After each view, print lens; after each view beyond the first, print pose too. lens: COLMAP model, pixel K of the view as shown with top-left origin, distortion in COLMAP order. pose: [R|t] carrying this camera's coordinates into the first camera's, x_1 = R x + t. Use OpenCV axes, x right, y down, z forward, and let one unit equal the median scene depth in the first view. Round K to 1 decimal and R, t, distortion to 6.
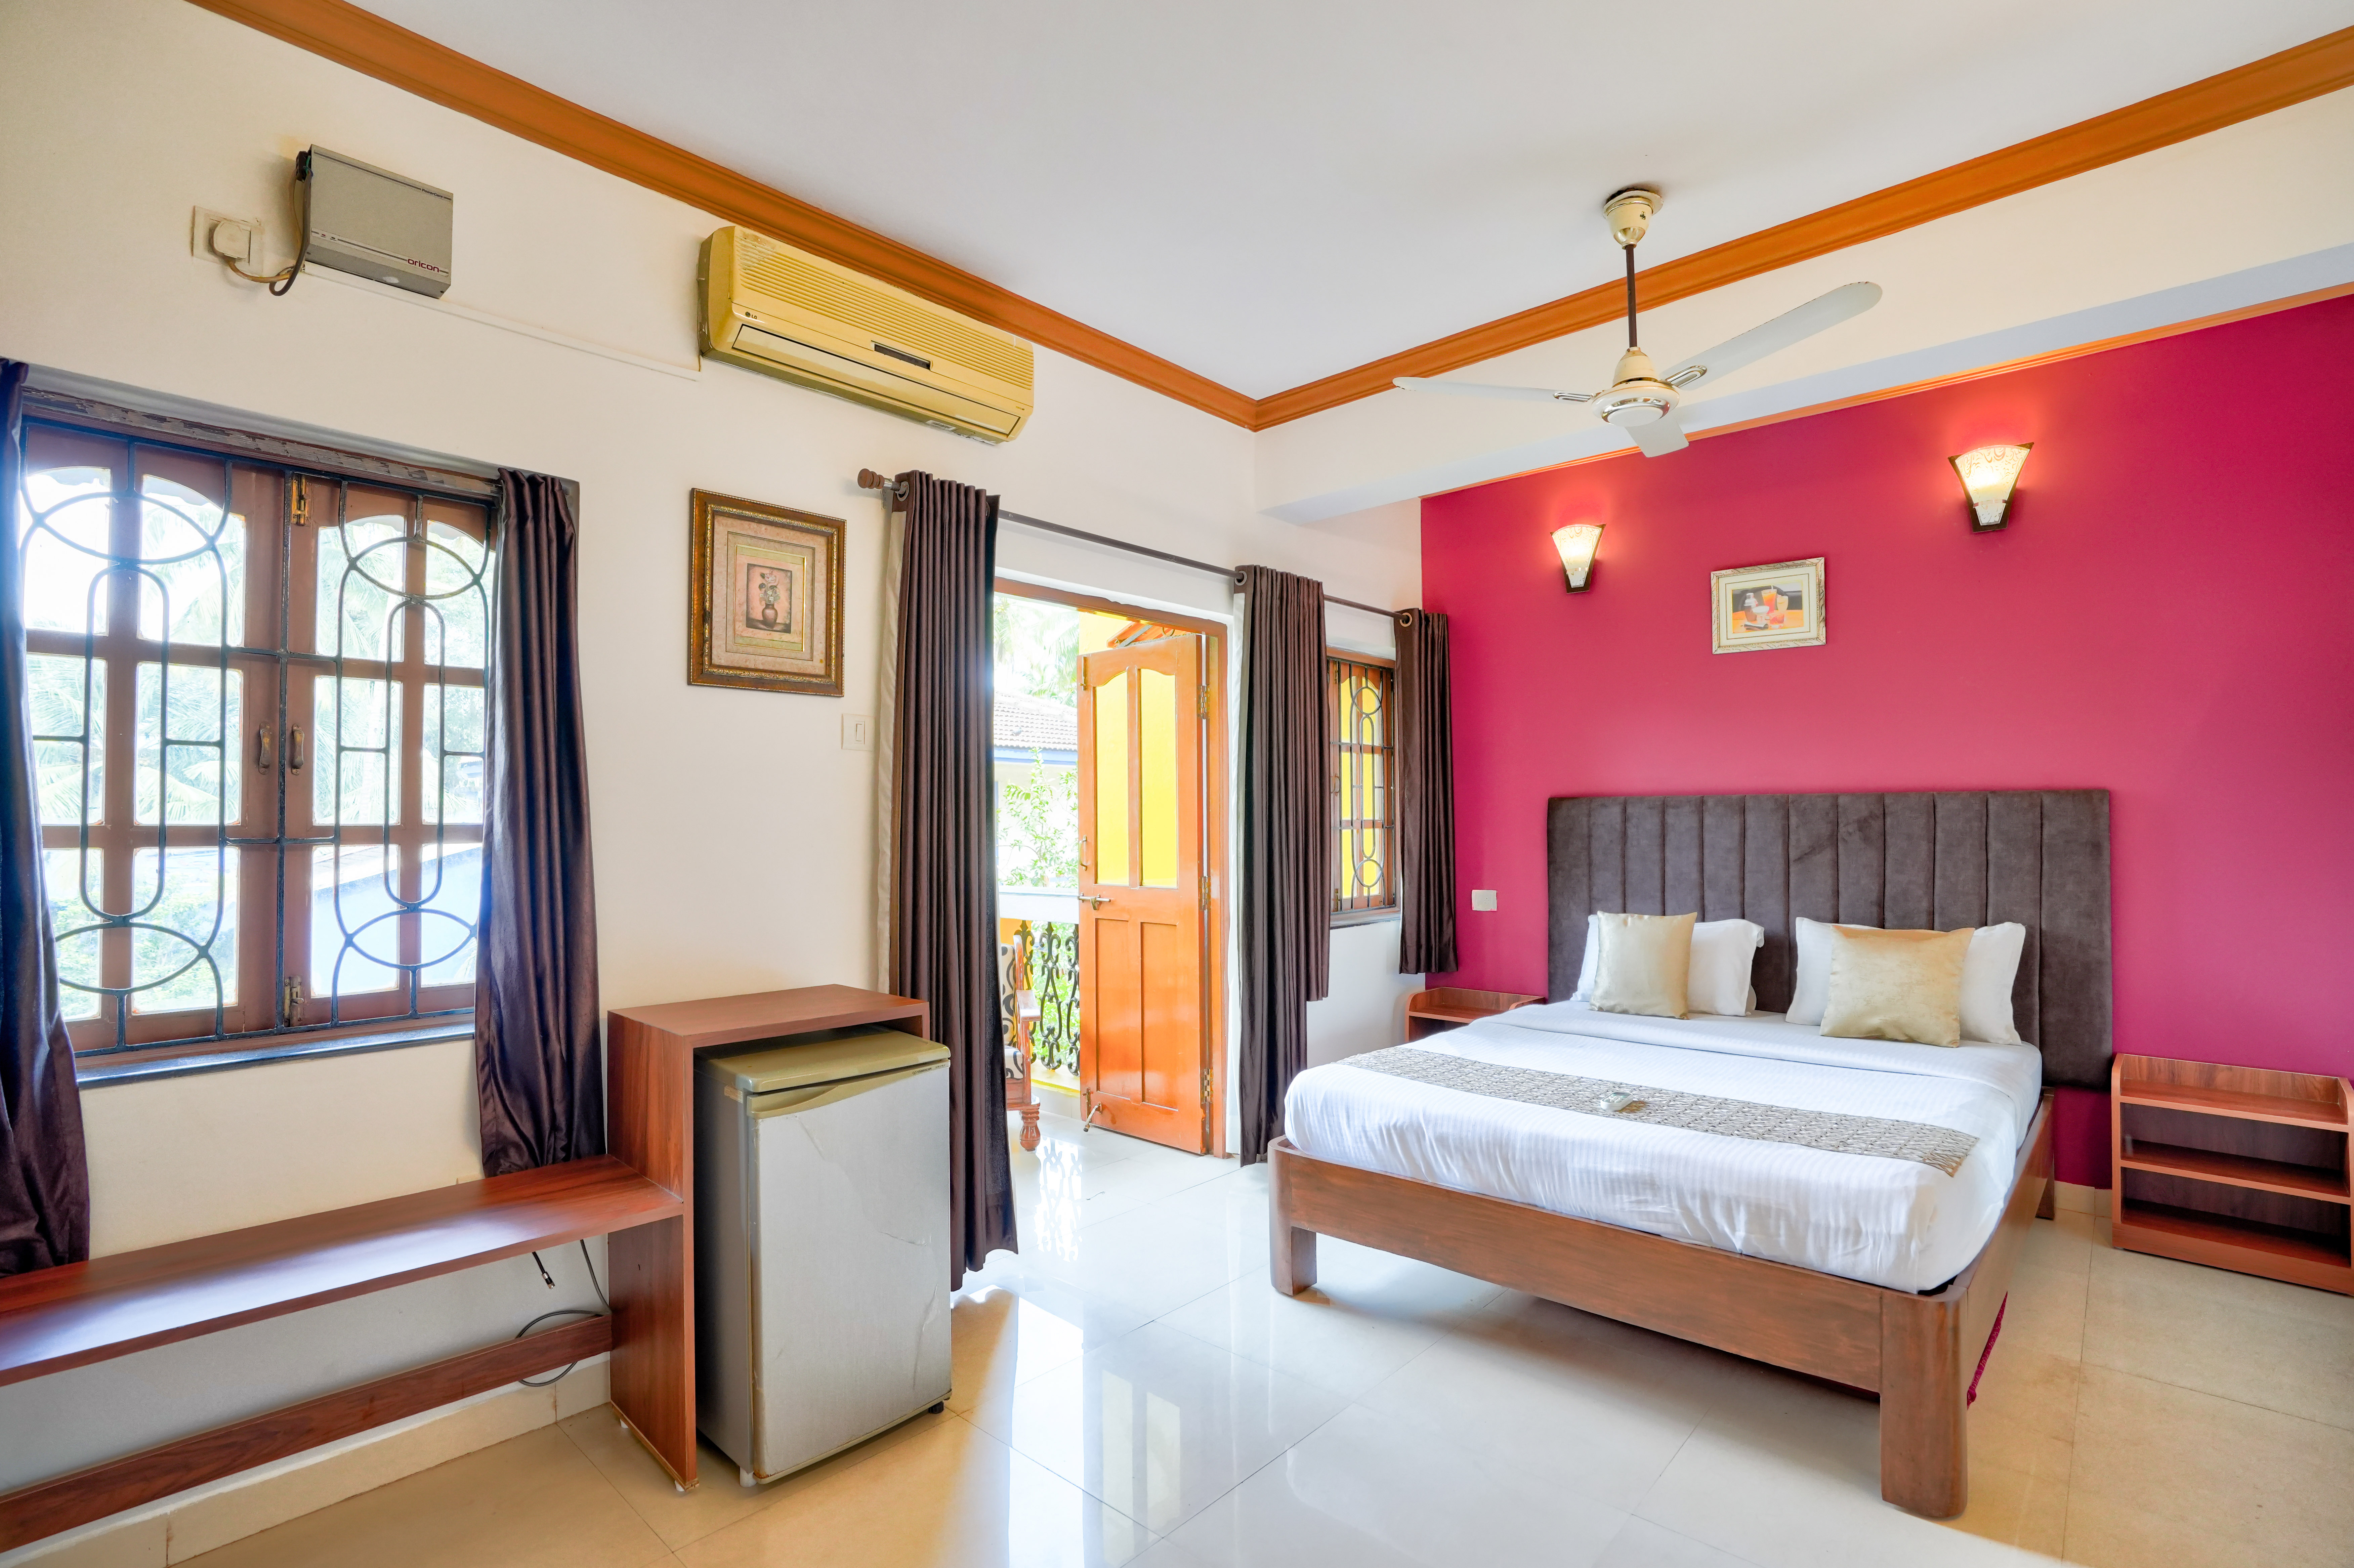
lens RADIAL K [[1105.6, 0, 1207.3], [0, 1105.6, 796.4], [0, 0, 1]] dist [-0.059083, 0.021129]
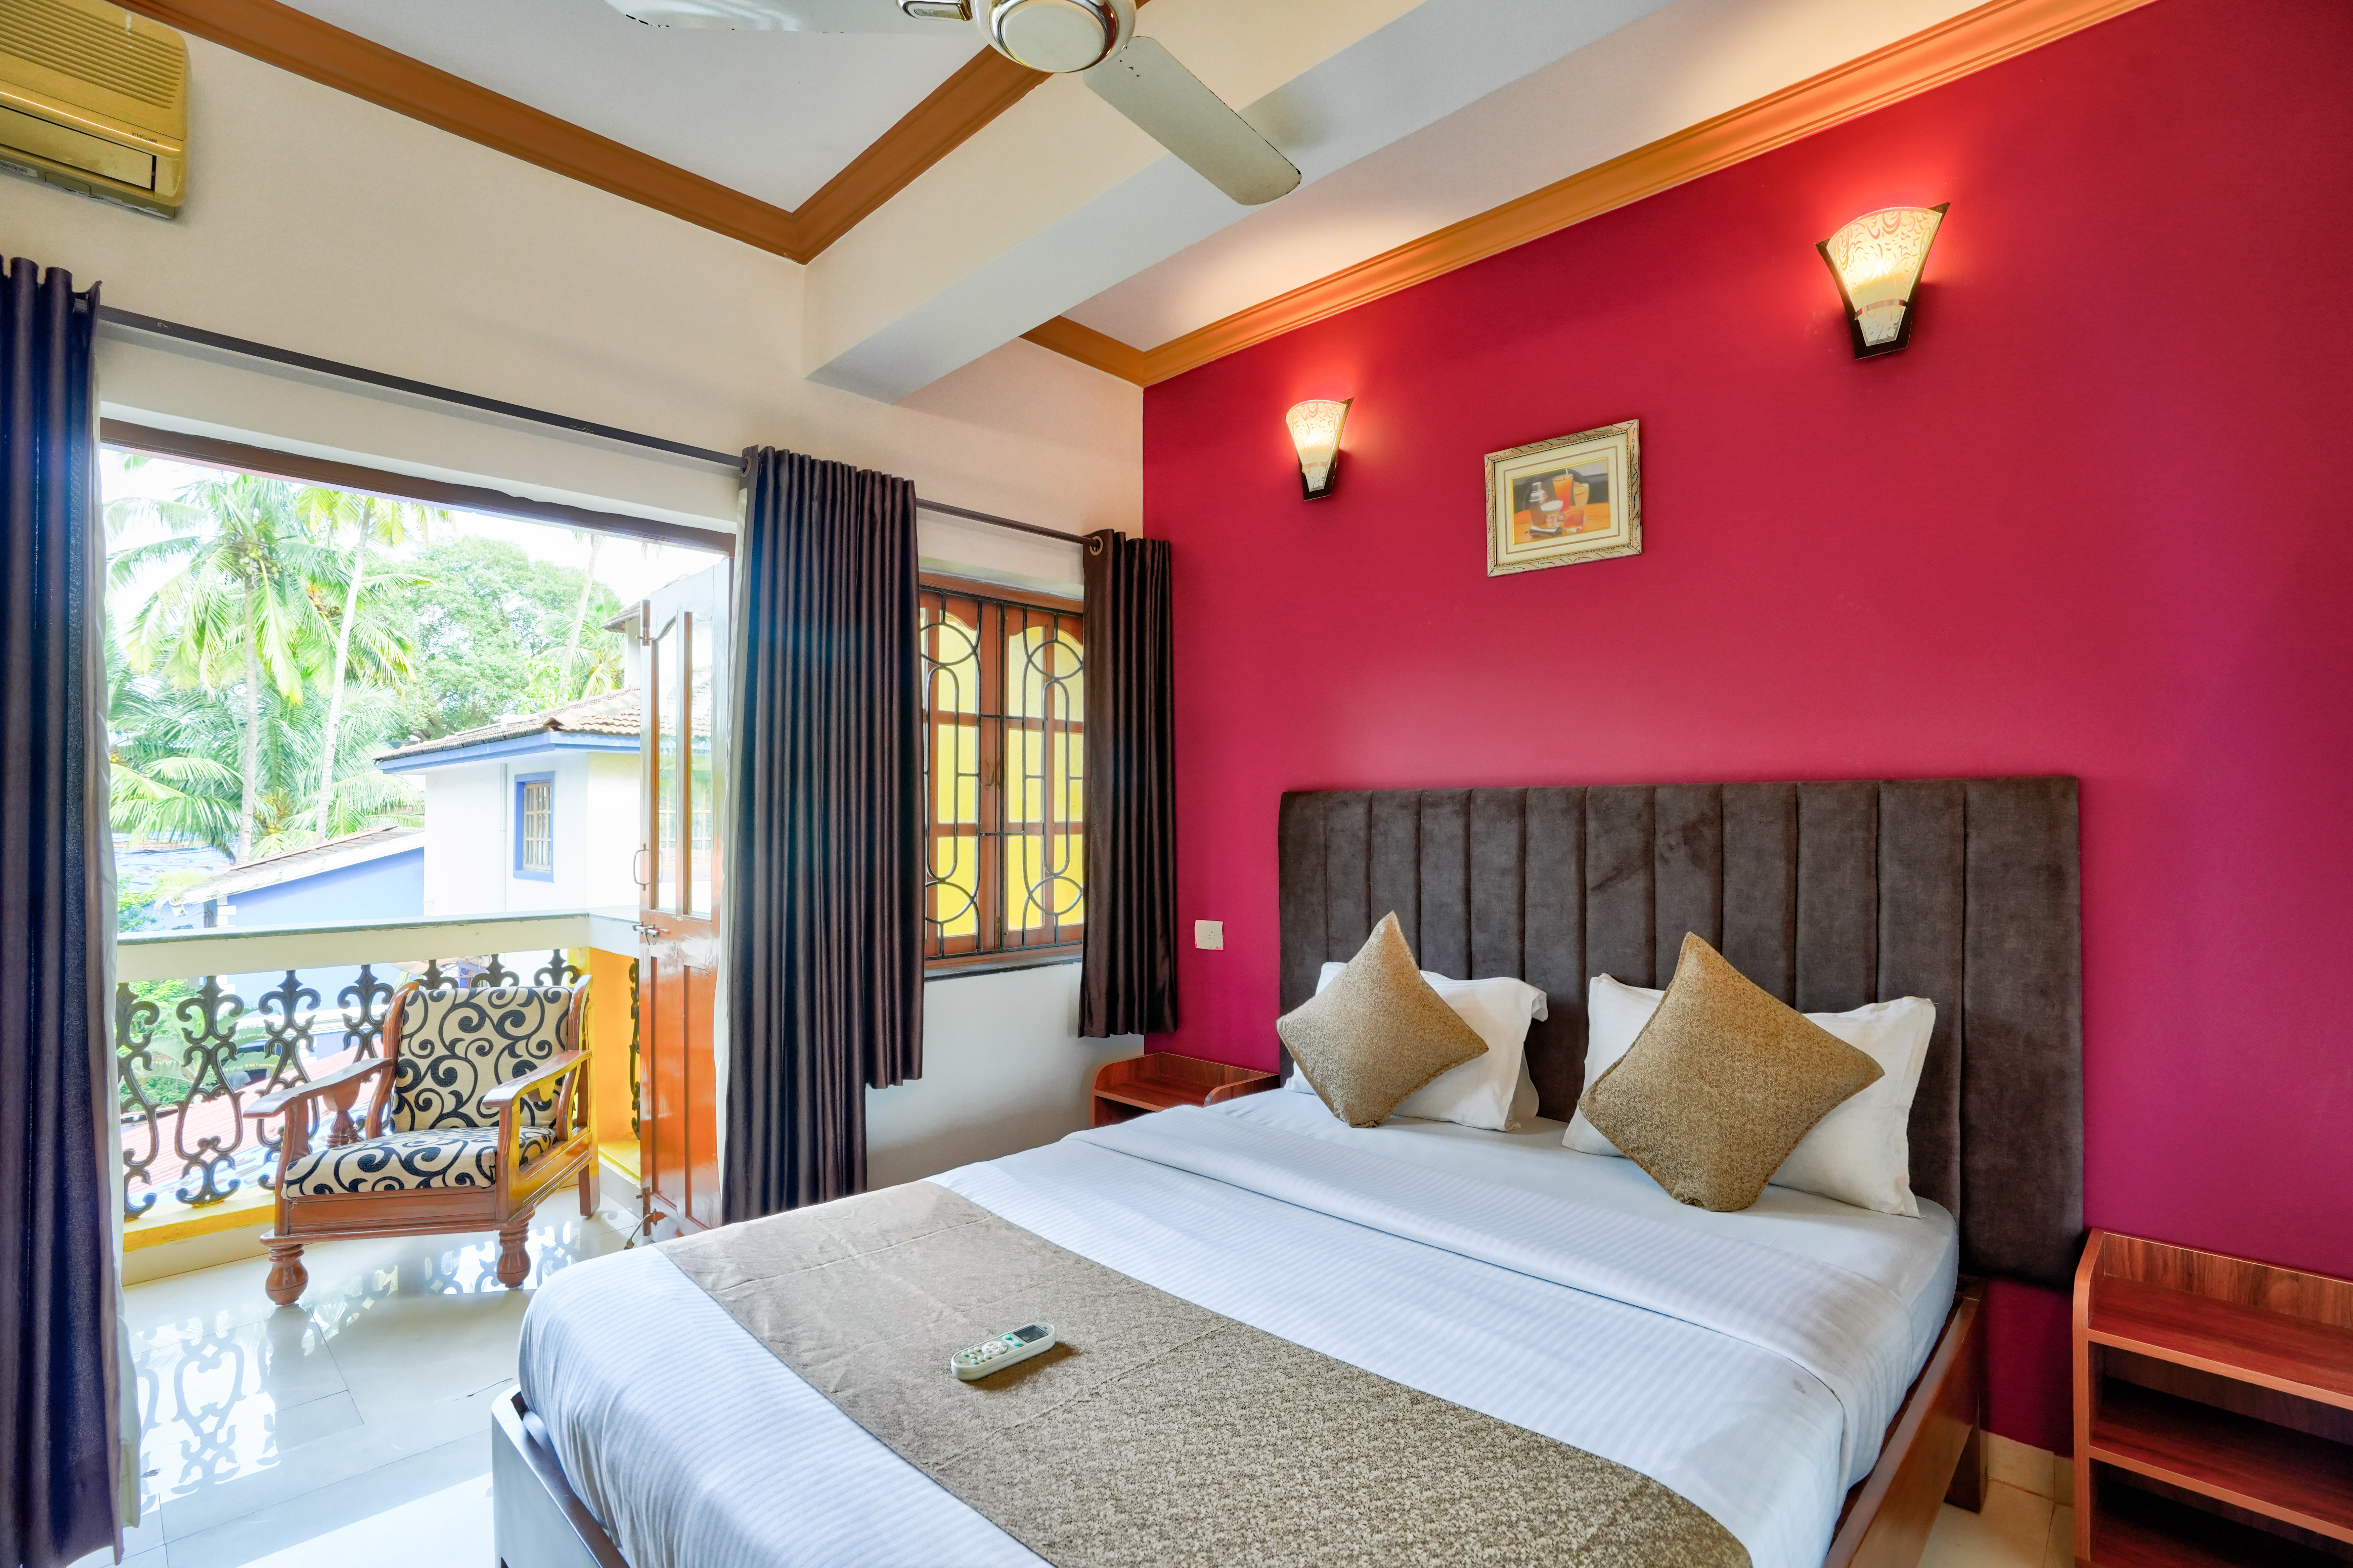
lens RADIAL K [[1105.2, 0, 1197.9], [0, 1105.2, 789.6], [0, 0, 1]] dist [-0.059083, 0.021129]
pose [[0.999562, 0.000073, -0.029592, 0.348622], [-0.000192, 0.999992, -0.004015, 0.003056], [0.029591, 0.004018, 0.999554, 0.369144]]
